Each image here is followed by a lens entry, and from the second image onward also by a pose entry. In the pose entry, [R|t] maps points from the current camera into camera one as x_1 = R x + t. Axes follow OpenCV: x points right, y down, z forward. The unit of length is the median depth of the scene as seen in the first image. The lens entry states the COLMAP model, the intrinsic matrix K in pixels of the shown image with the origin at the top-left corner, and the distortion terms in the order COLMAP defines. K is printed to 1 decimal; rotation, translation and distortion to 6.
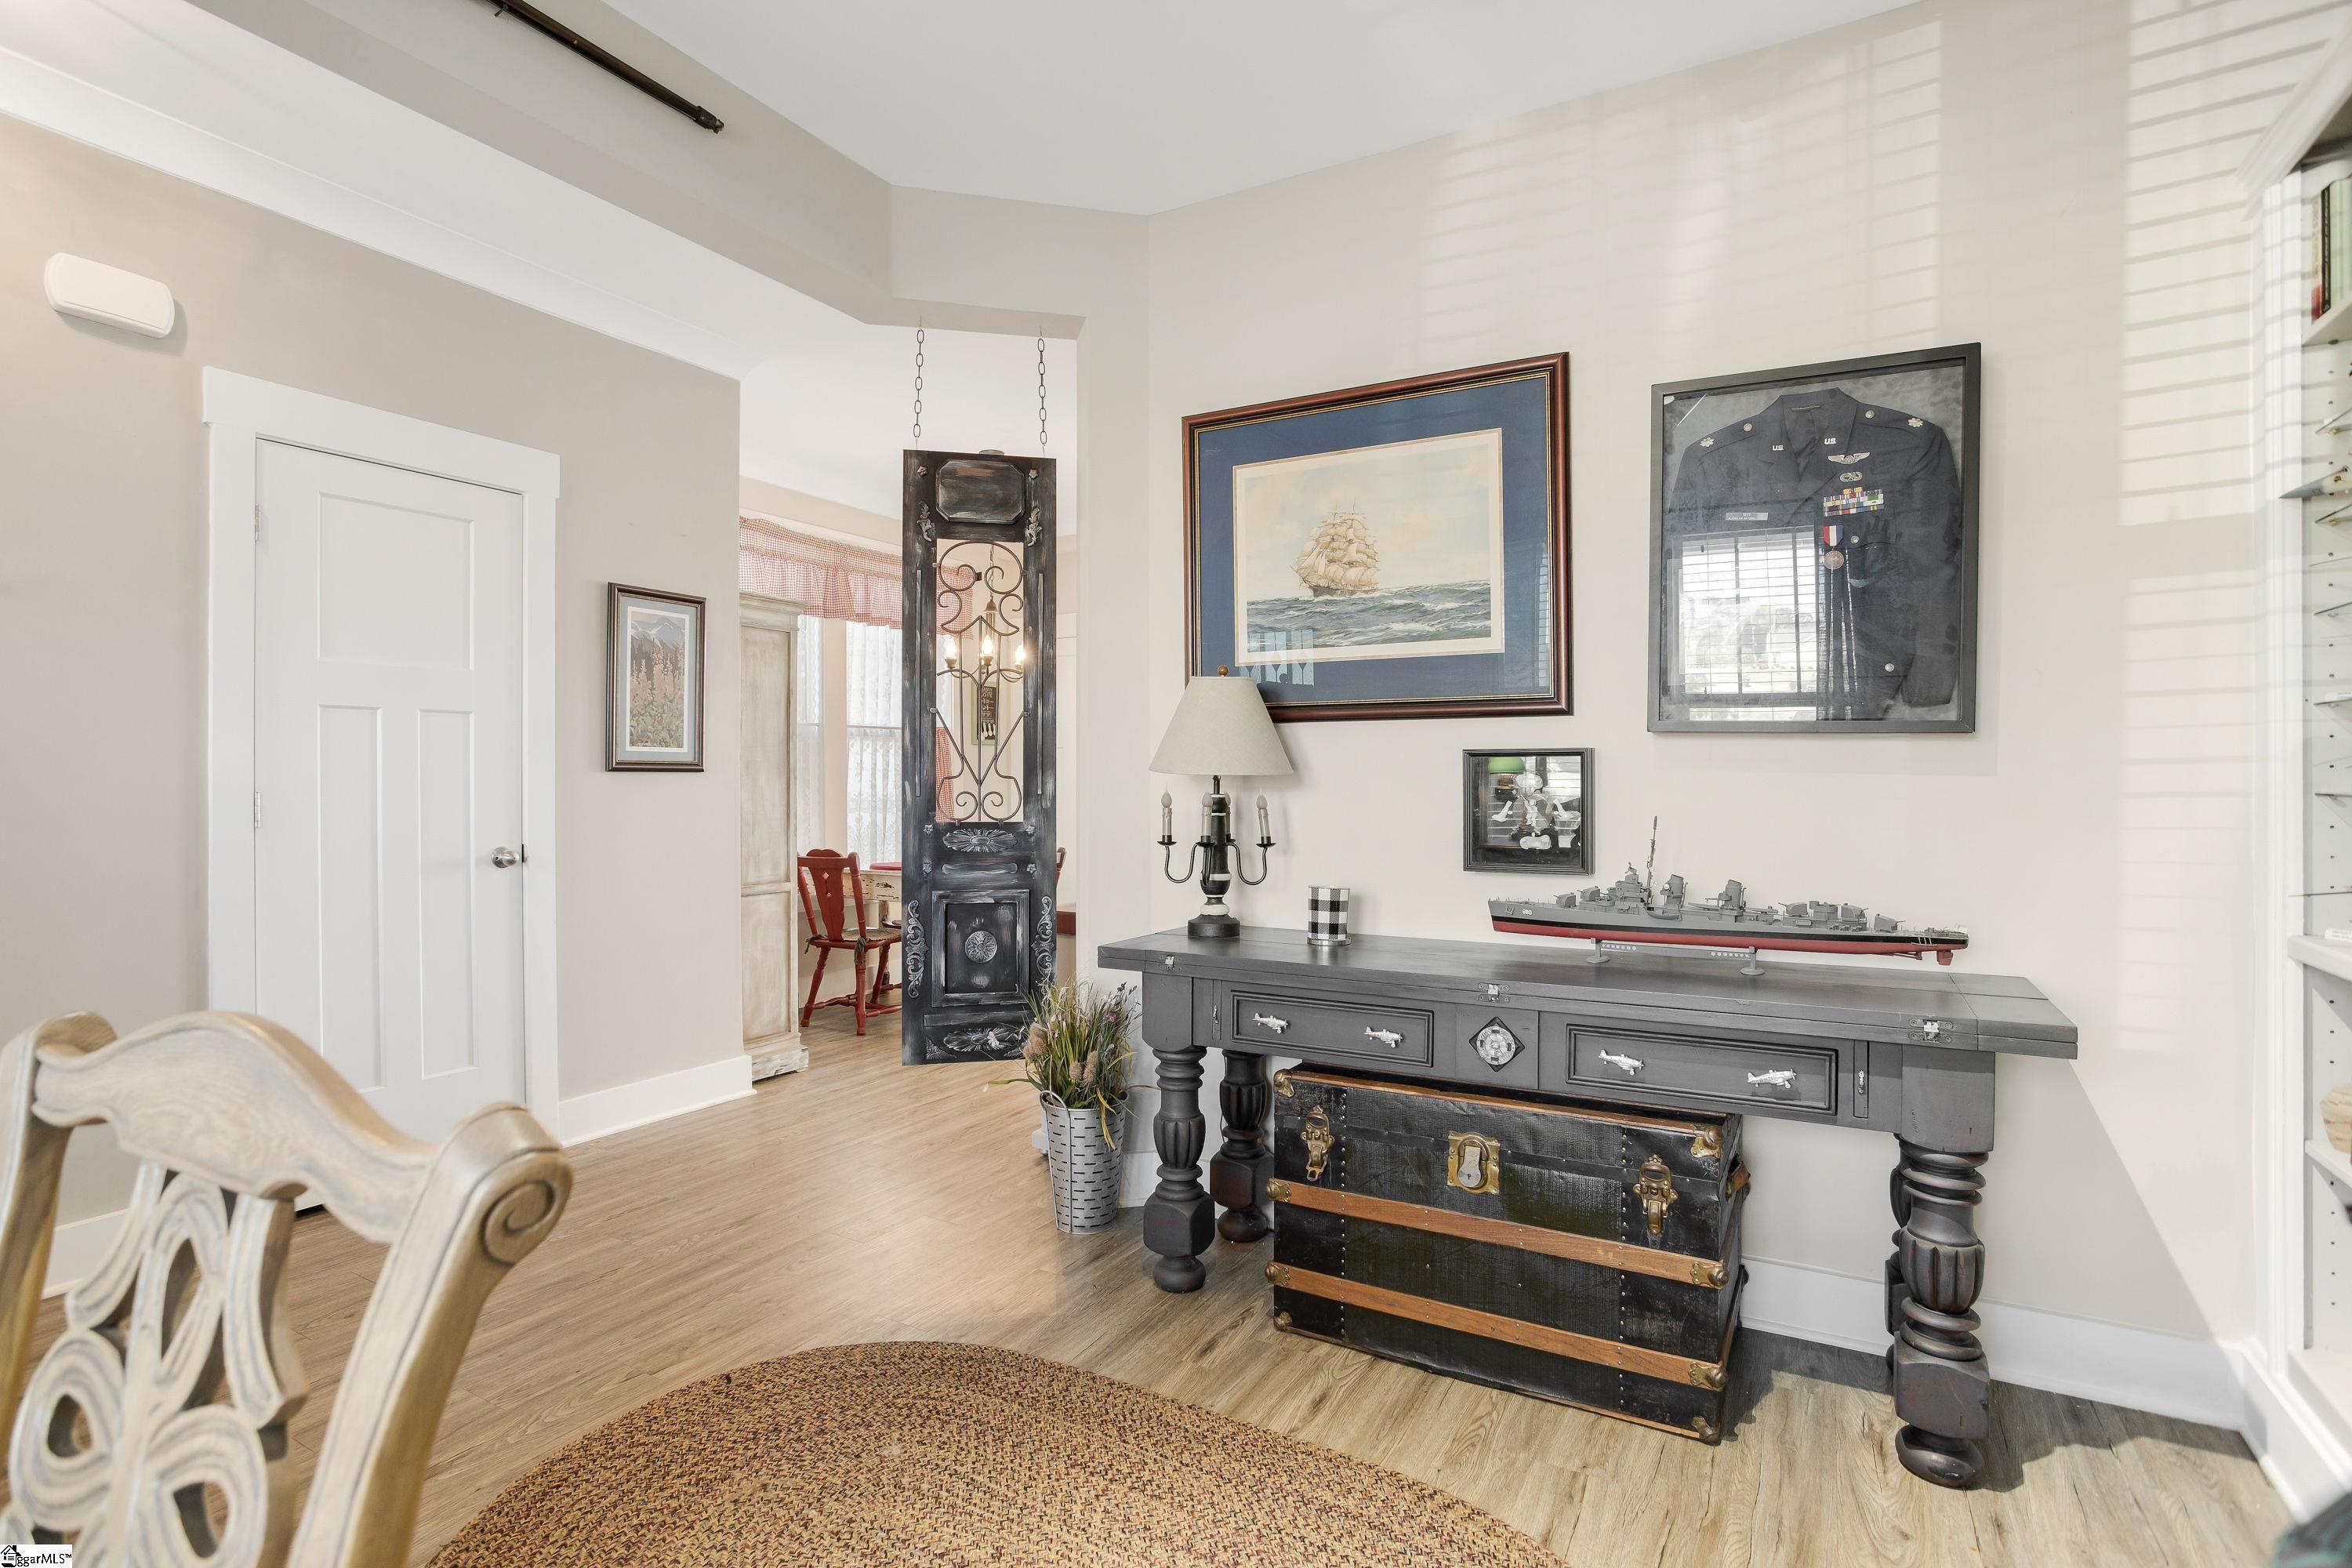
lens RADIAL K [[1138.4, 0, 1176.0], [0, 1138.4, 784.0], [0, 0, 1]] dist [-0.065445, 0.037162]
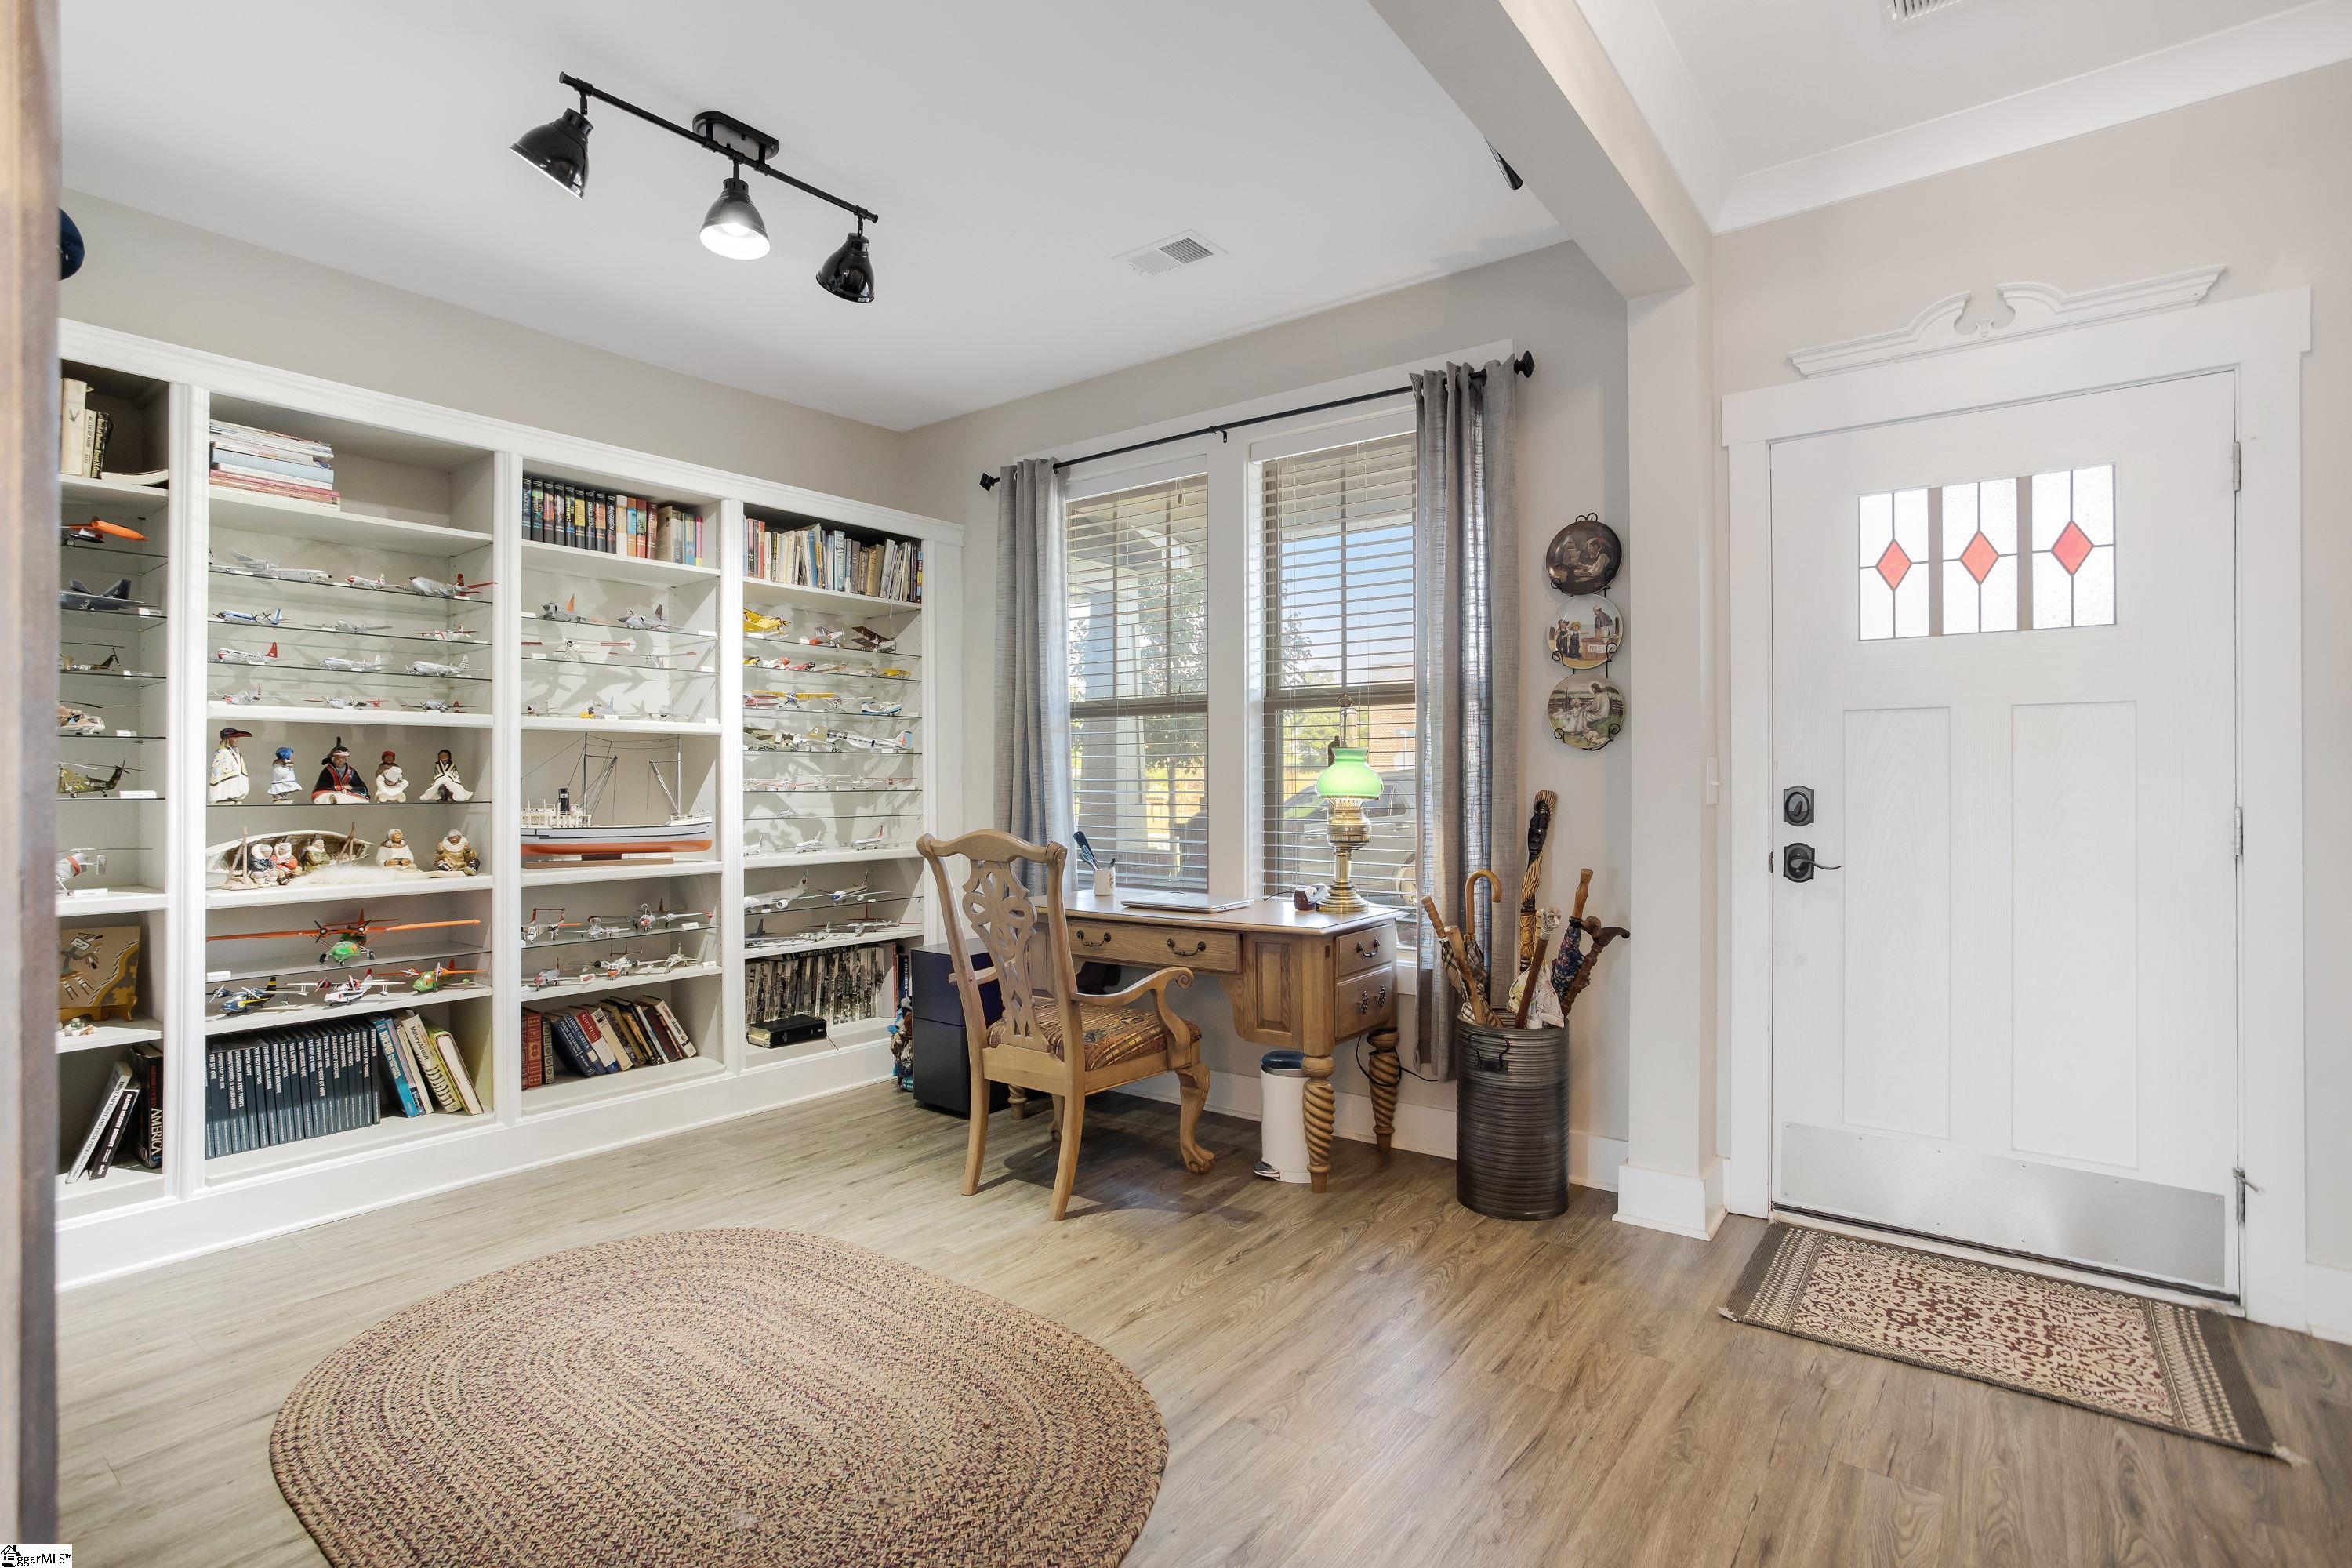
lens RADIAL K [[1138.4, 0, 1176.0], [0, 1138.4, 784.0], [0, 0, 1]] dist [-0.065445, 0.037162]
pose [[-0.991921, 0.003946, 0.126792, -0.520540], [0.004917, 0.999961, 0.007350, -0.008146], [-0.126758, 0.007914, -0.991902, 1.334158]]
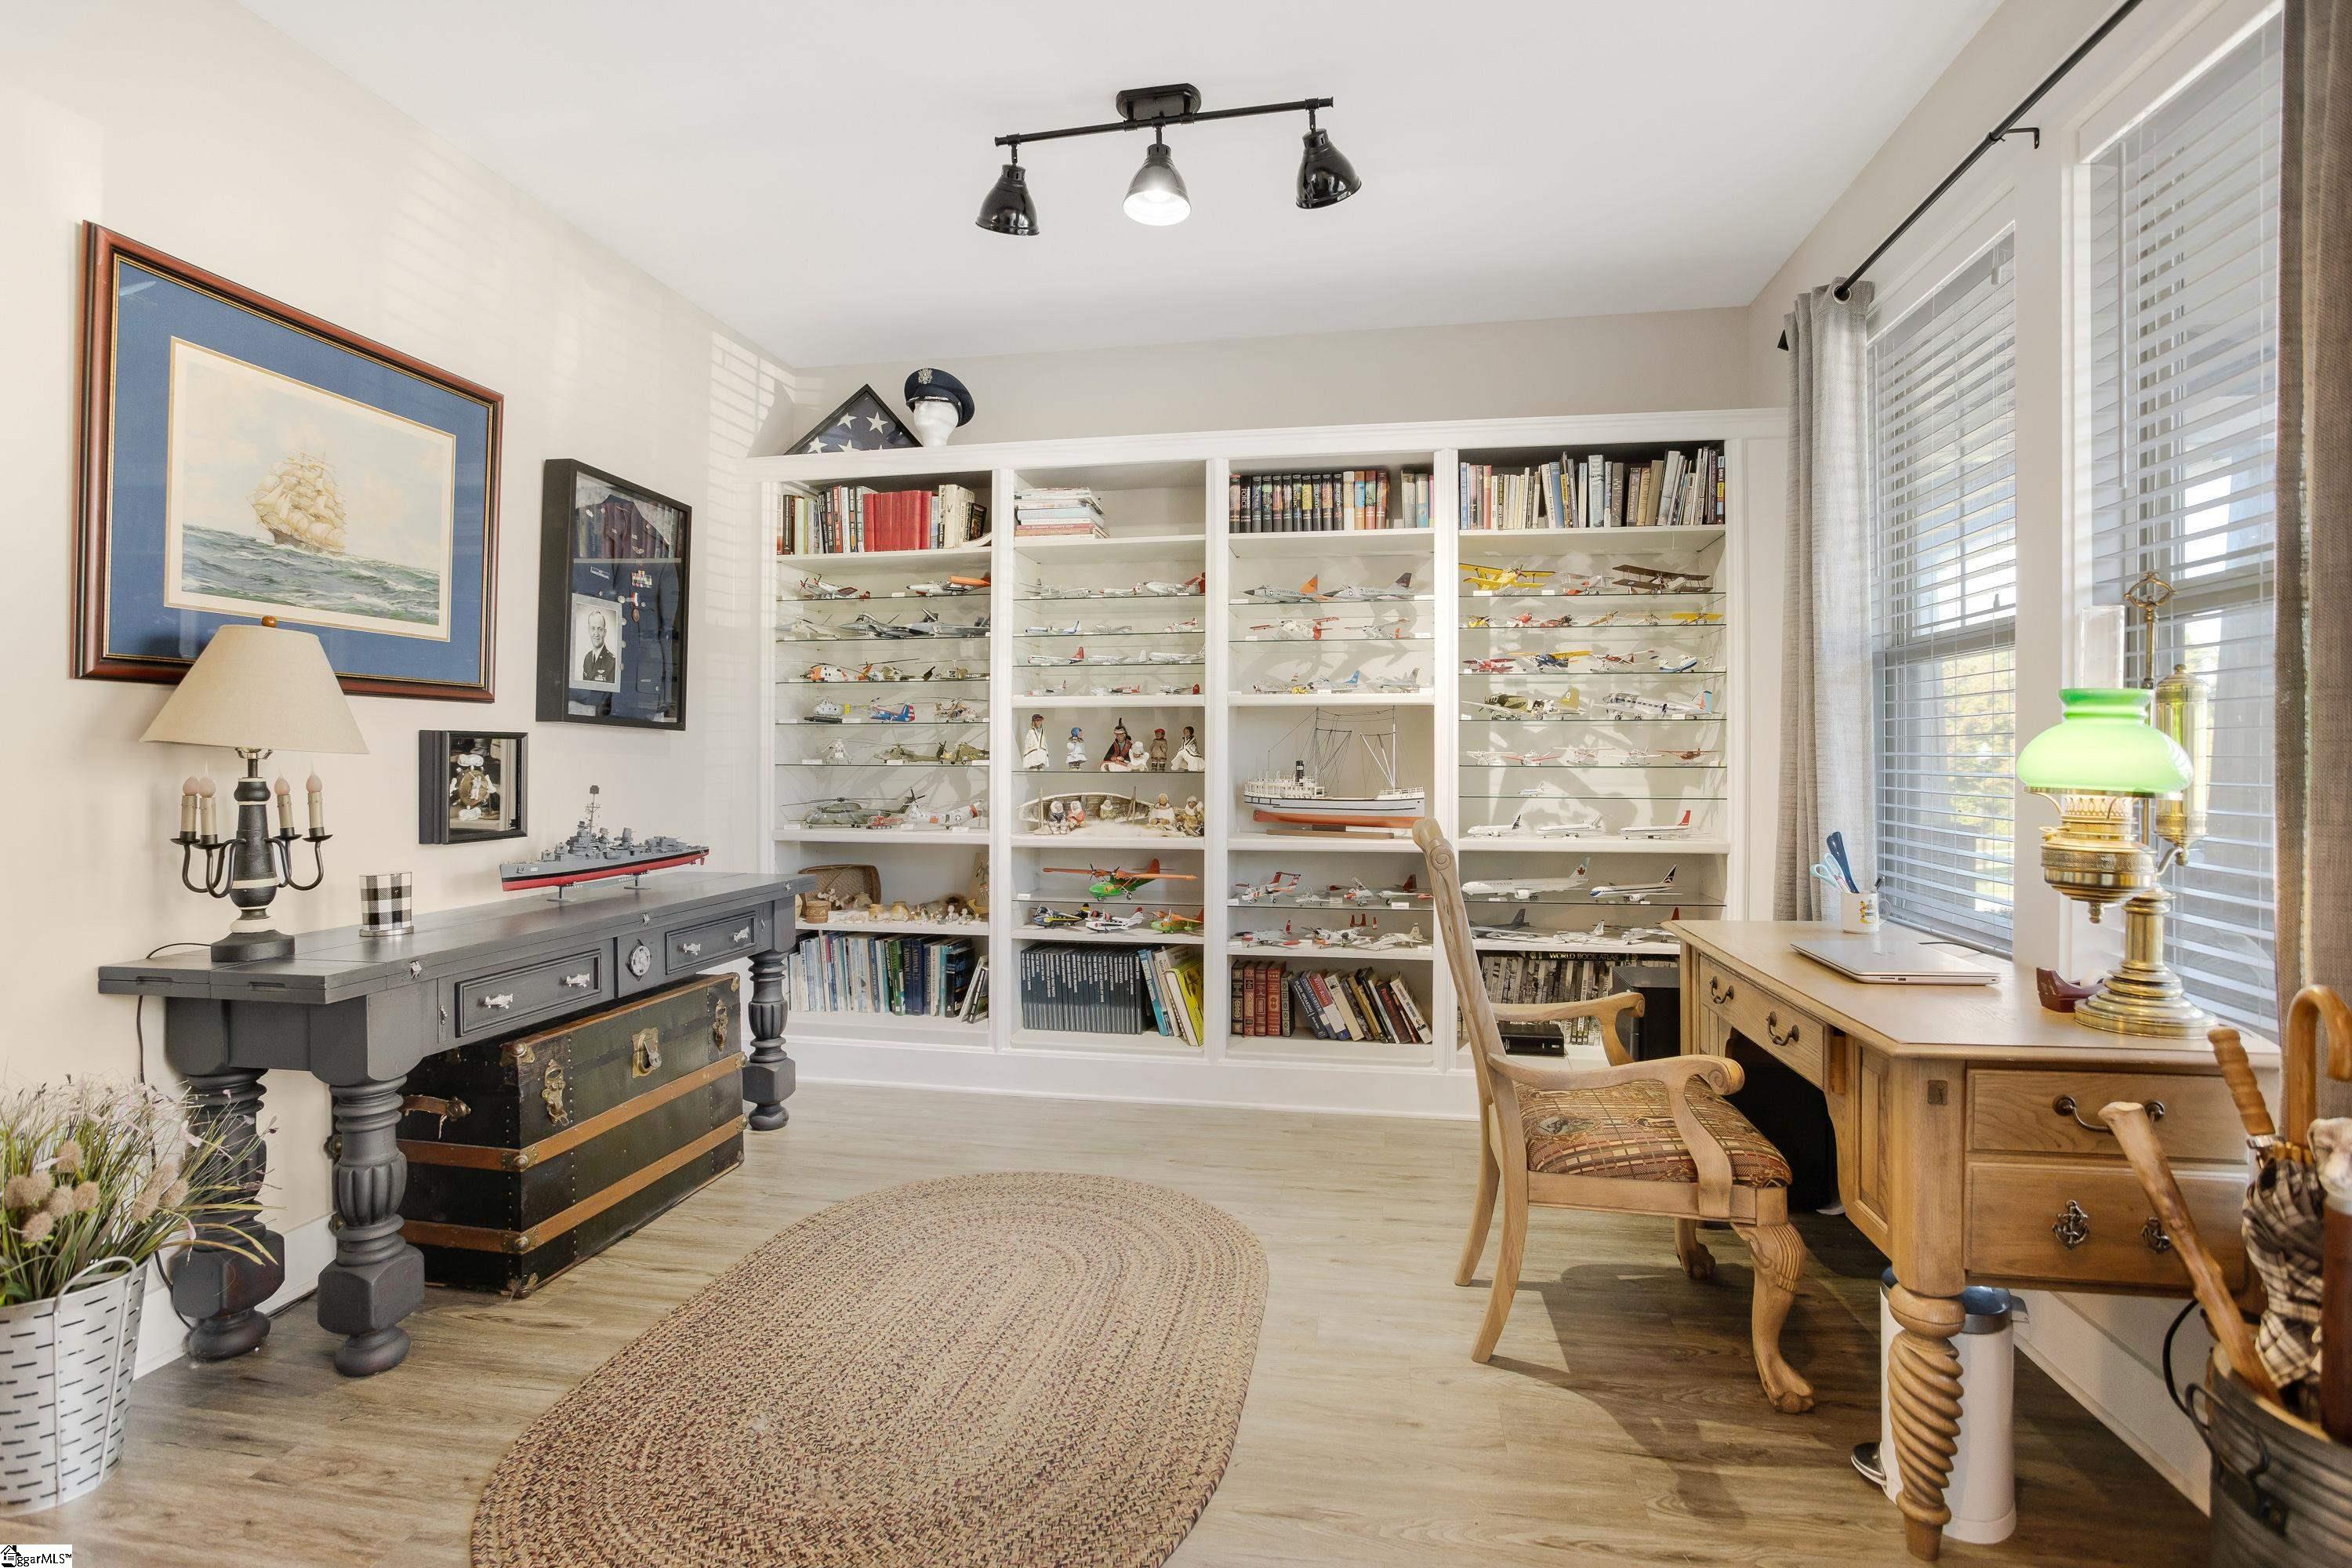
lens RADIAL K [[1148.9, 0, 1173.3], [0, 1148.9, 758.6], [0, 0, 1]] dist [-0.074791, 0.038903]
pose [[-0.333910, -0.000985, 0.942604, -0.957428], [0.004579, 0.999986, 0.002667, -0.003678], [-0.942594, 0.005207, -0.333901, 0.704121]]
